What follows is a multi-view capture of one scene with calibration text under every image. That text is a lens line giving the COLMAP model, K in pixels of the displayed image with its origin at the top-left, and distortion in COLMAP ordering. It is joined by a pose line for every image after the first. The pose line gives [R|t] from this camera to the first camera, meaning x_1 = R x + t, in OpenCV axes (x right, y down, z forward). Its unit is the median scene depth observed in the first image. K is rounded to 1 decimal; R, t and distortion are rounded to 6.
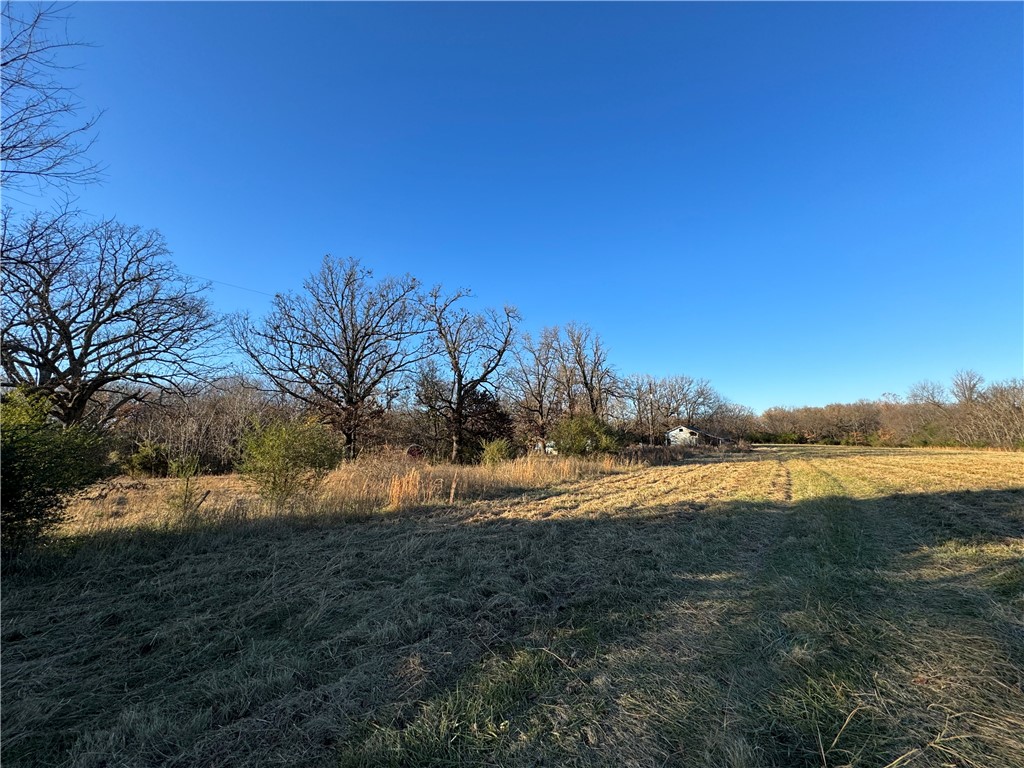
lens RADIAL K [[404.6, 0, 512.7], [0, 404.6, 383.0], [0, 0, 1]] dist [-0.006183, 0.000138]
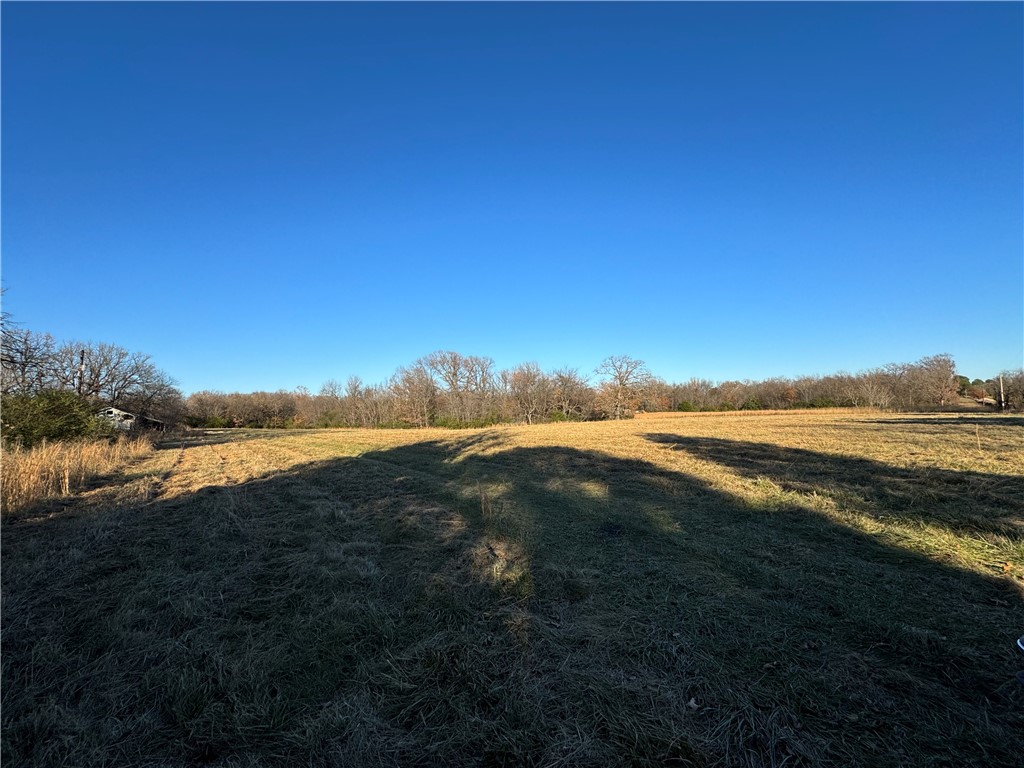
lens RADIAL K [[404.6, 0, 510.0], [0, 404.6, 383.3], [0, 0, 1]] dist [-0.006183, 0.000138]
pose [[0.306509, 0.084978, 0.948067, -0.093090], [-0.119932, 0.991517, -0.050099, 0.002446], [-0.944282, -0.098348, 0.314100, -0.005215]]
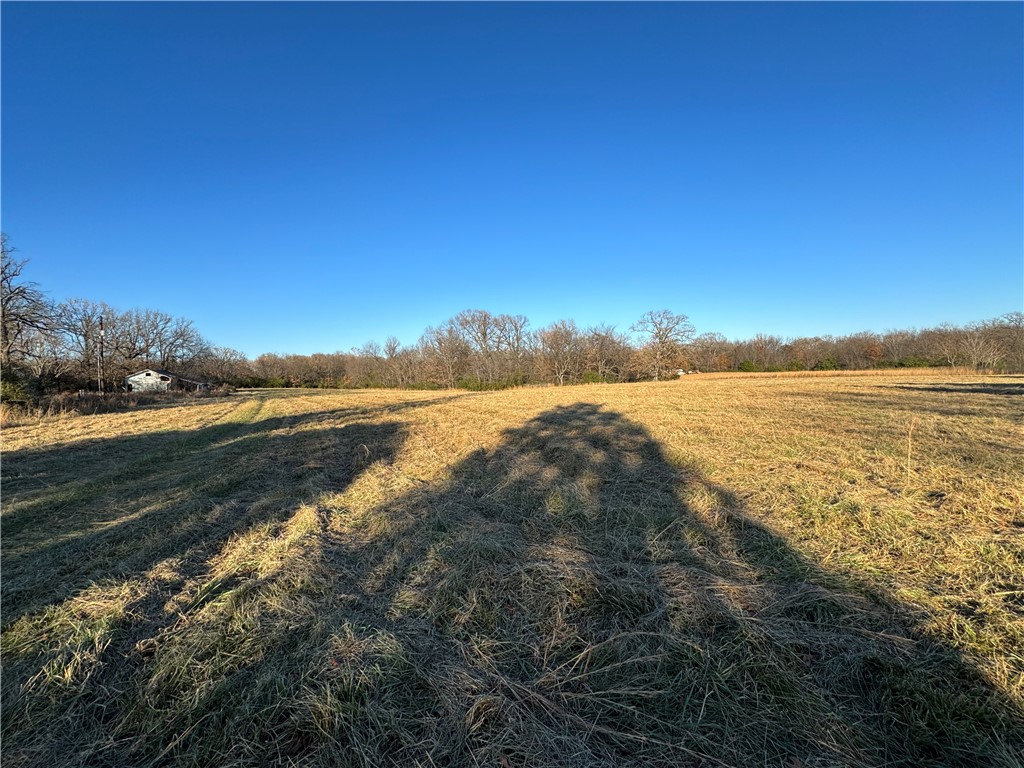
lens RADIAL K [[404.6, 0, 514.8], [0, 404.6, 383.2], [0, 0, 1]] dist [-0.006183, 0.000138]
pose [[0.445531, -0.008430, 0.895227, -0.009039], [-0.114218, 0.991249, 0.066177, -0.011286], [-0.887951, -0.131735, 0.440669, -0.078540]]
